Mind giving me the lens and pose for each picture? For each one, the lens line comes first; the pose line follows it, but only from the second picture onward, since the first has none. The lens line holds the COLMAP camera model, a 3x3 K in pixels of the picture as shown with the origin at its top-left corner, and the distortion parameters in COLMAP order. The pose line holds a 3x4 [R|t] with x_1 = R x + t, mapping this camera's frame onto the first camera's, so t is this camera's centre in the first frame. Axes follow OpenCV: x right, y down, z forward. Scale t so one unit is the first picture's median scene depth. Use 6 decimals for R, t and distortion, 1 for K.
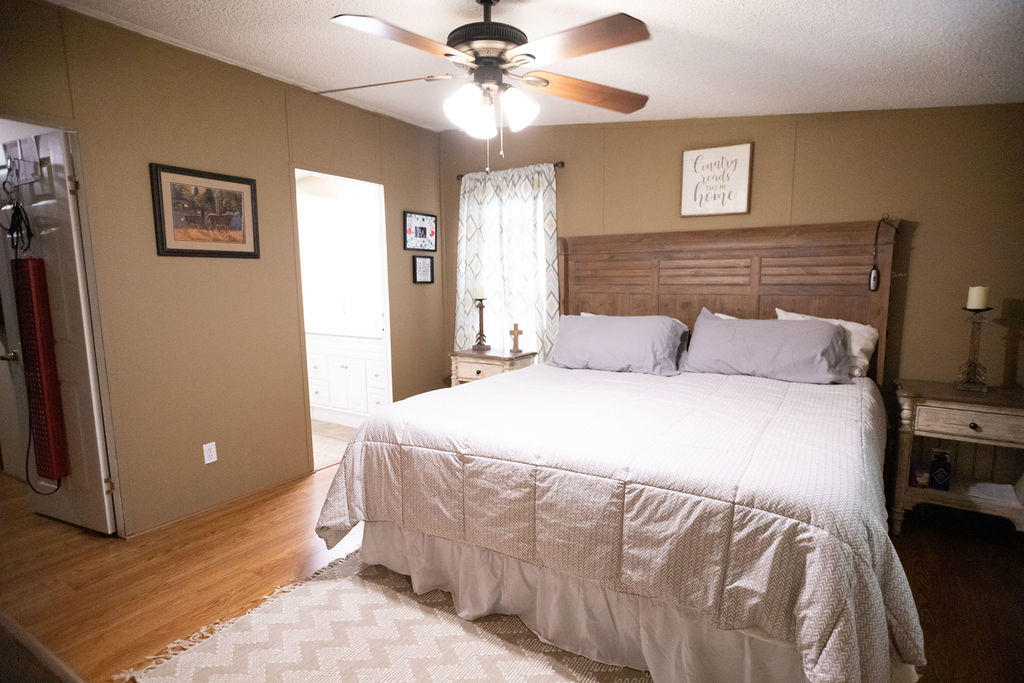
lens RADIAL K [[549.4, 0, 515.7], [0, 549.4, 343.2], [0, 0, 1]] dist [0.015771, 0.001760]
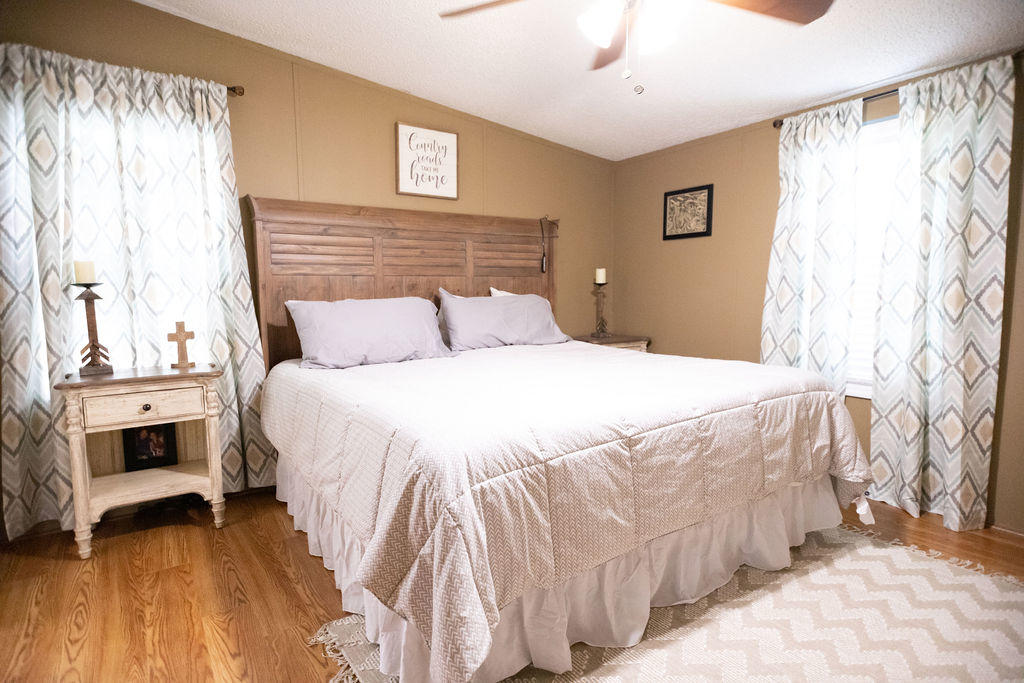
lens RADIAL K [[549.4, 0, 512.7], [0, 549.4, 342.2], [0, 0, 1]] dist [0.015771, 0.001760]
pose [[0.395140, -0.083087, 0.914856, -0.573379], [0.117260, 0.992316, 0.039476, 0.009661], [-0.911106, 0.091678, 0.401847, 0.535780]]
